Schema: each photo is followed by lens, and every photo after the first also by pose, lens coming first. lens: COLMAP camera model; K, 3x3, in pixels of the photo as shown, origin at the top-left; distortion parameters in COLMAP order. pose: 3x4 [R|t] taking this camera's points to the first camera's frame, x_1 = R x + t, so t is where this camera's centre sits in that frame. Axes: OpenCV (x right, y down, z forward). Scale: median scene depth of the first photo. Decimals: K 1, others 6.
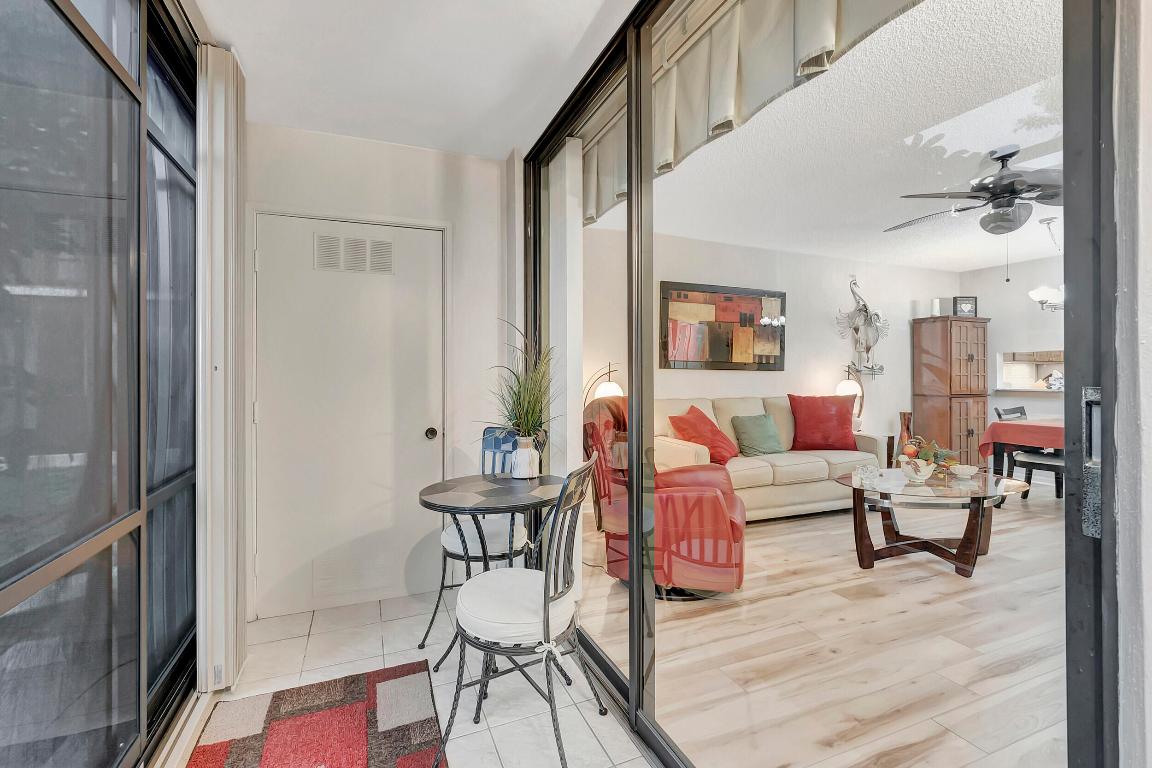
lens RADIAL K [[504.8, 0, 575.2], [0, 504.8, 374.1], [0, 0, 1]] dist [-0.000148, 0.000076]
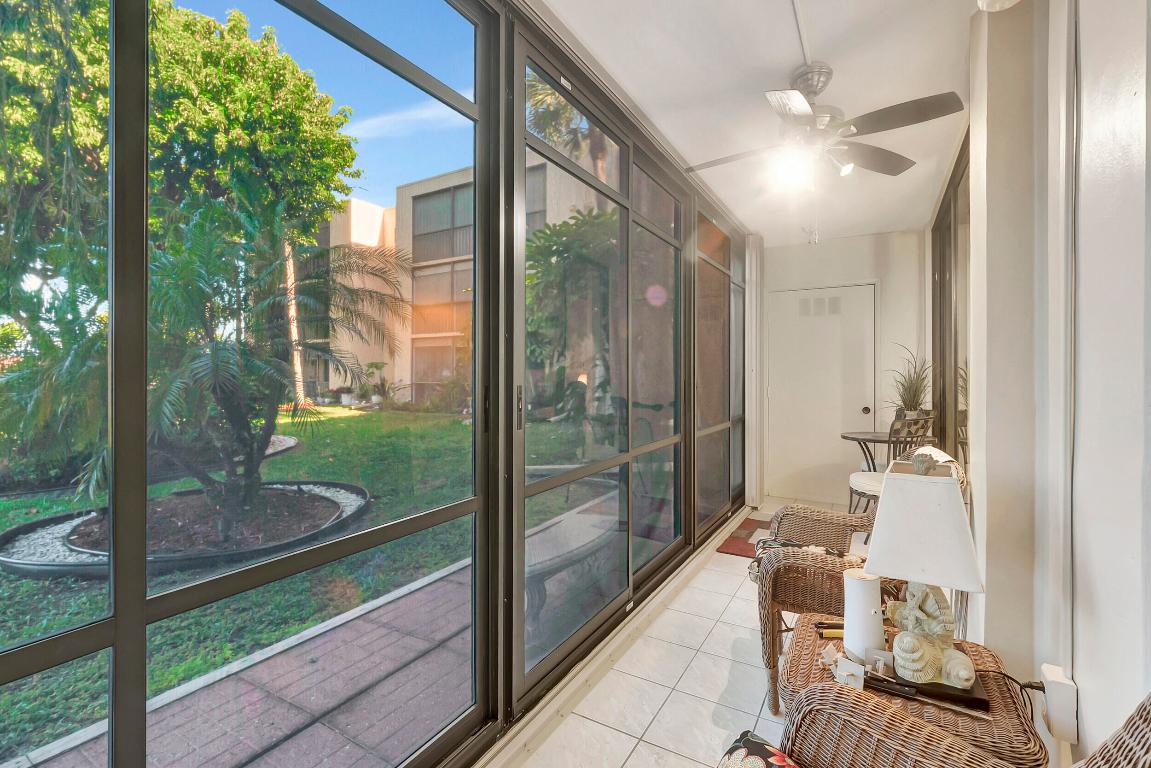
lens RADIAL K [[493.7, 0, 572.9], [0, 493.7, 371.5], [0, 0, 1]] dist [0.000671, 0.000012]
pose [[0.587078, -0.000639, -0.809530, 0.390532], [-0.005672, 0.999972, -0.004902, 0.005549], [0.809511, 0.007469, 0.587057, -0.608999]]
